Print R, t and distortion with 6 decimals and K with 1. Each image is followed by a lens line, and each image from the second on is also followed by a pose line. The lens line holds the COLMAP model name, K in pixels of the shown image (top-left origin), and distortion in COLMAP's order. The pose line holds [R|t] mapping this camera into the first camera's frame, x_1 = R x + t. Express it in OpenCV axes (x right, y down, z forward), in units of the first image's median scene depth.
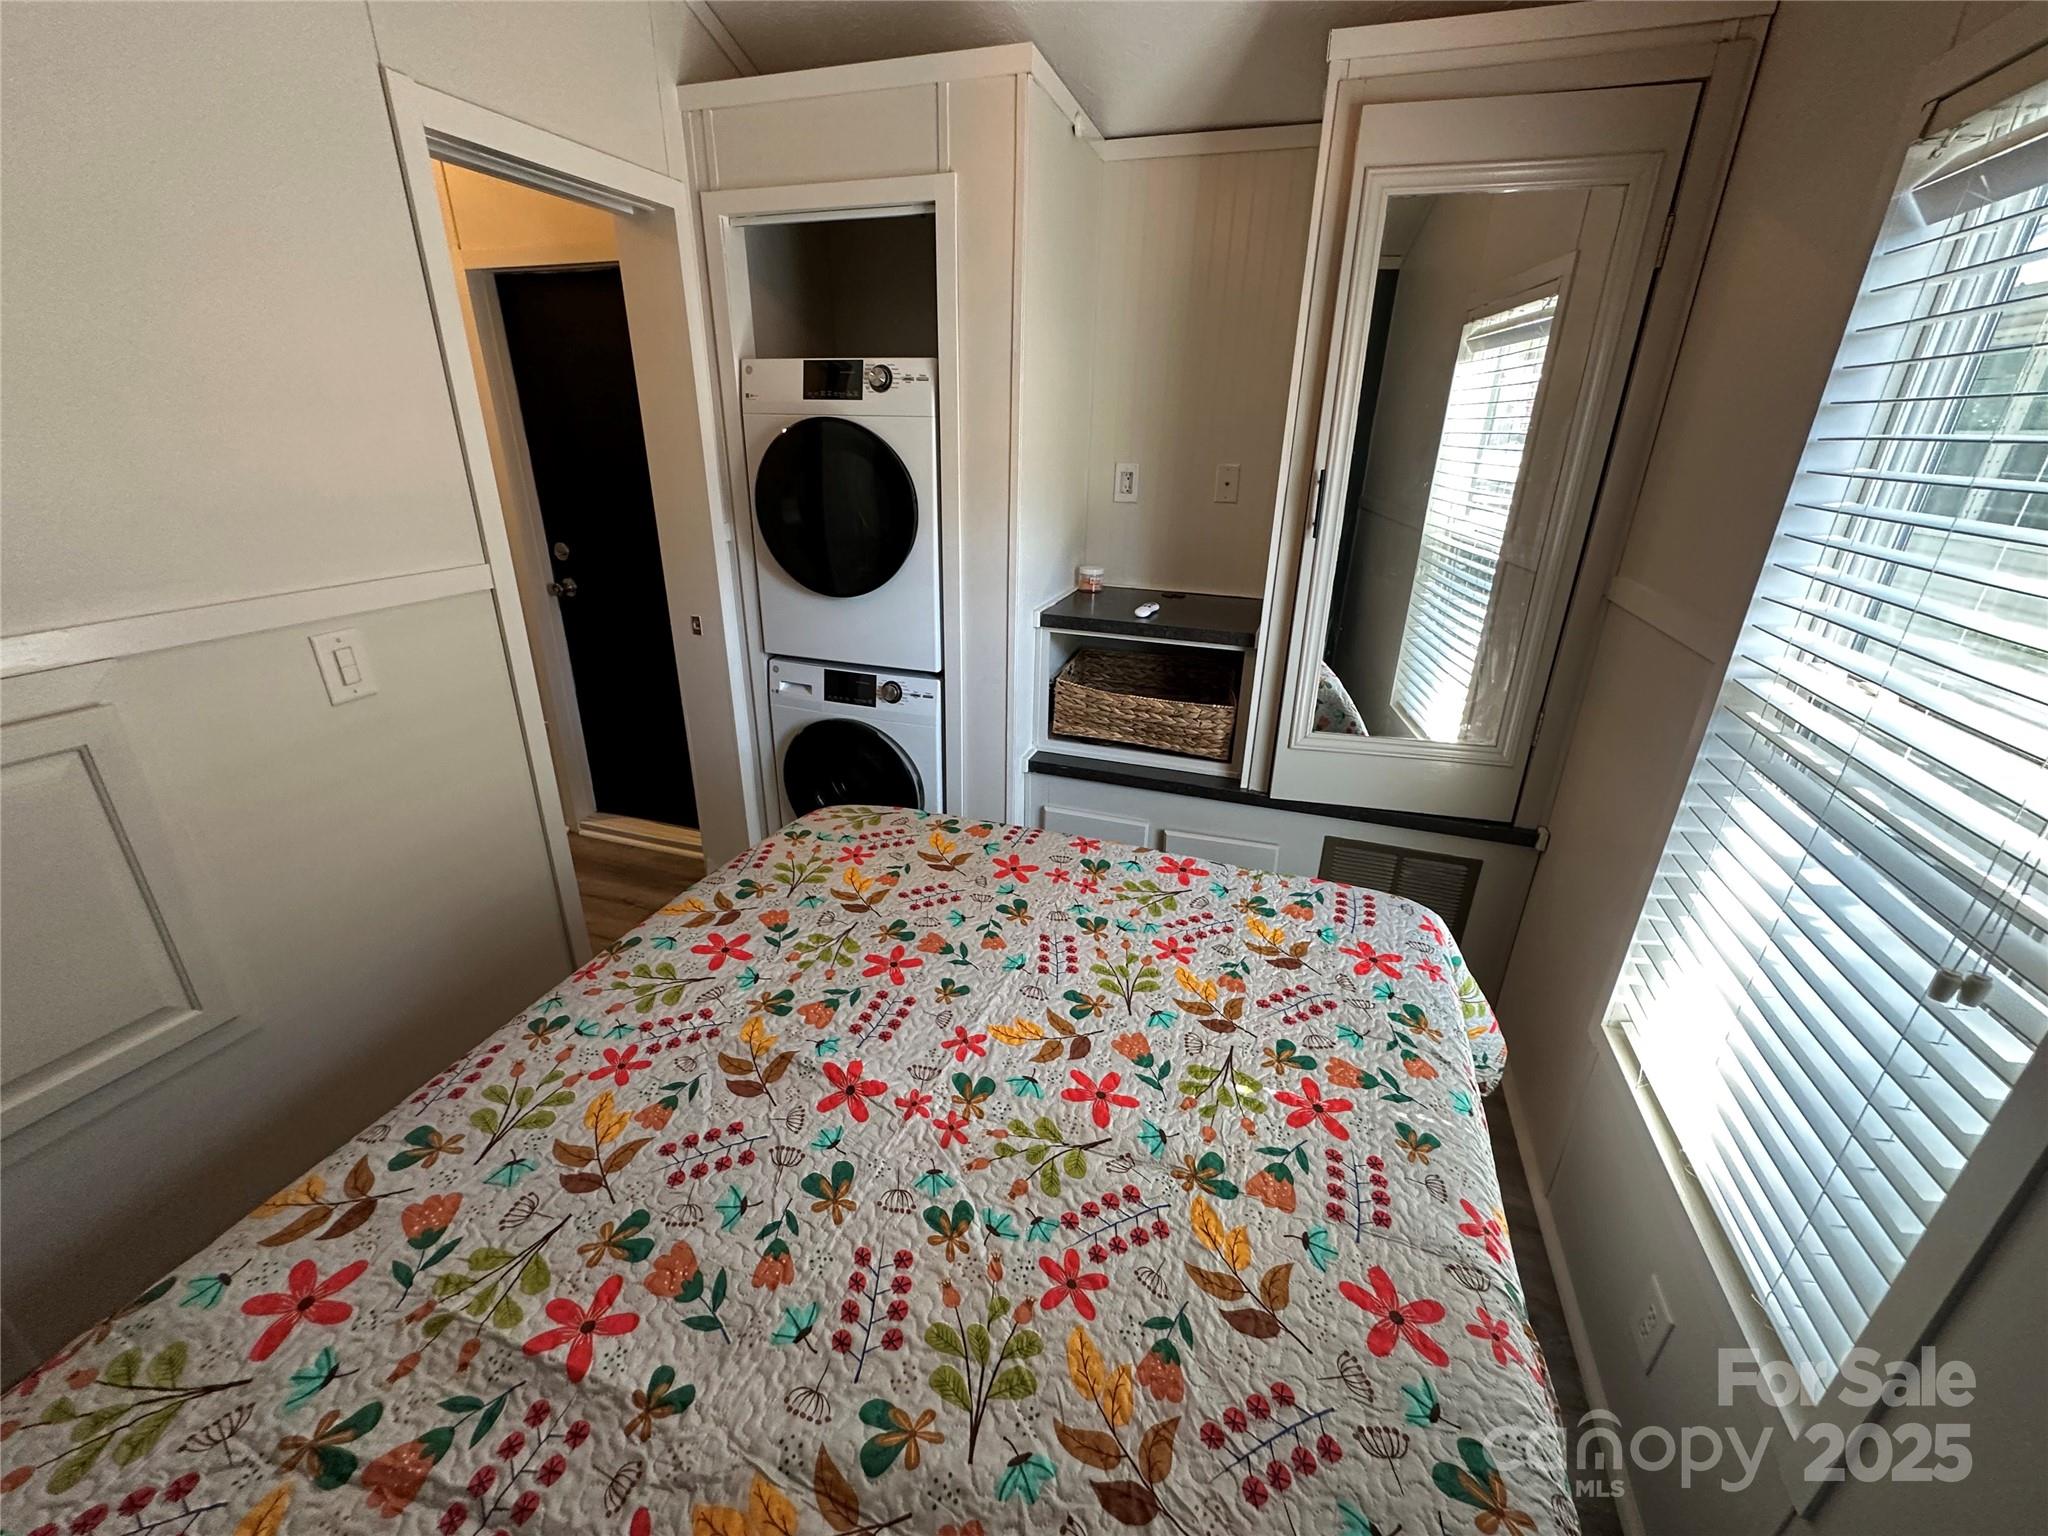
lens RADIAL K [[829.9, 0, 1018.8], [0, 829.9, 756.9], [0, 0, 1]] dist [0.015658, -0.001289]
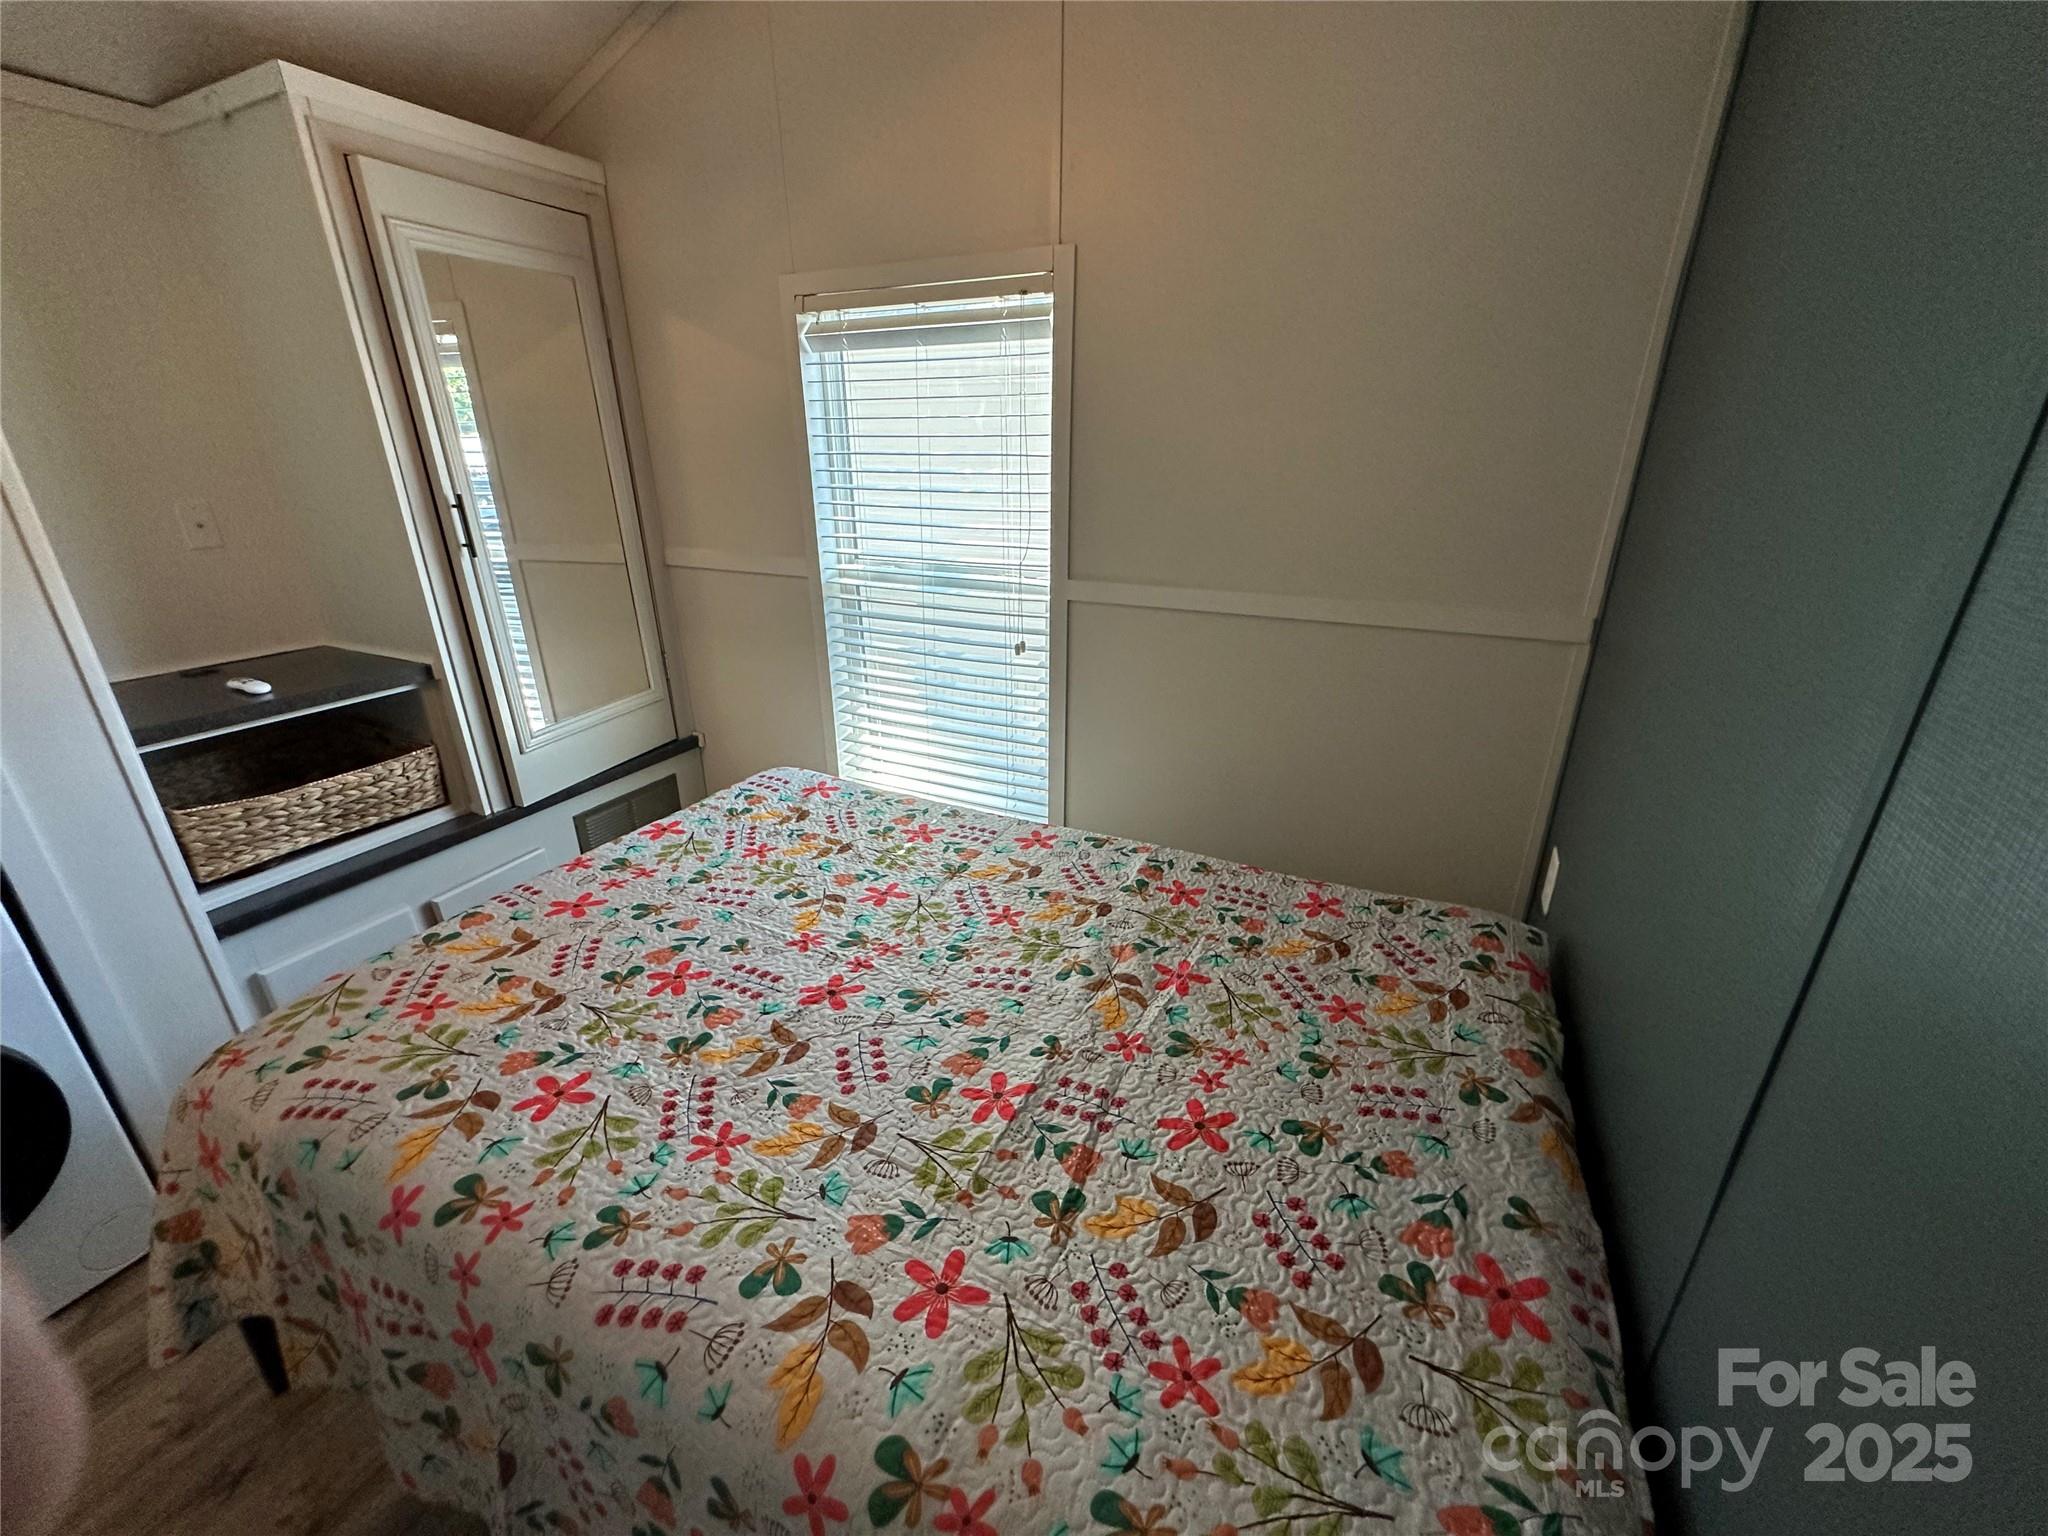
lens RADIAL K [[829.9, 0, 1011.6], [0, 829.9, 772.7], [0, 0, 1]] dist [0.015658, -0.001289]
pose [[0.119309, -0.384613, 0.915335, -0.974454], [0.379883, 0.869453, 0.315818, -0.147920], [-0.917308, 0.310040, 0.249841, 0.273986]]
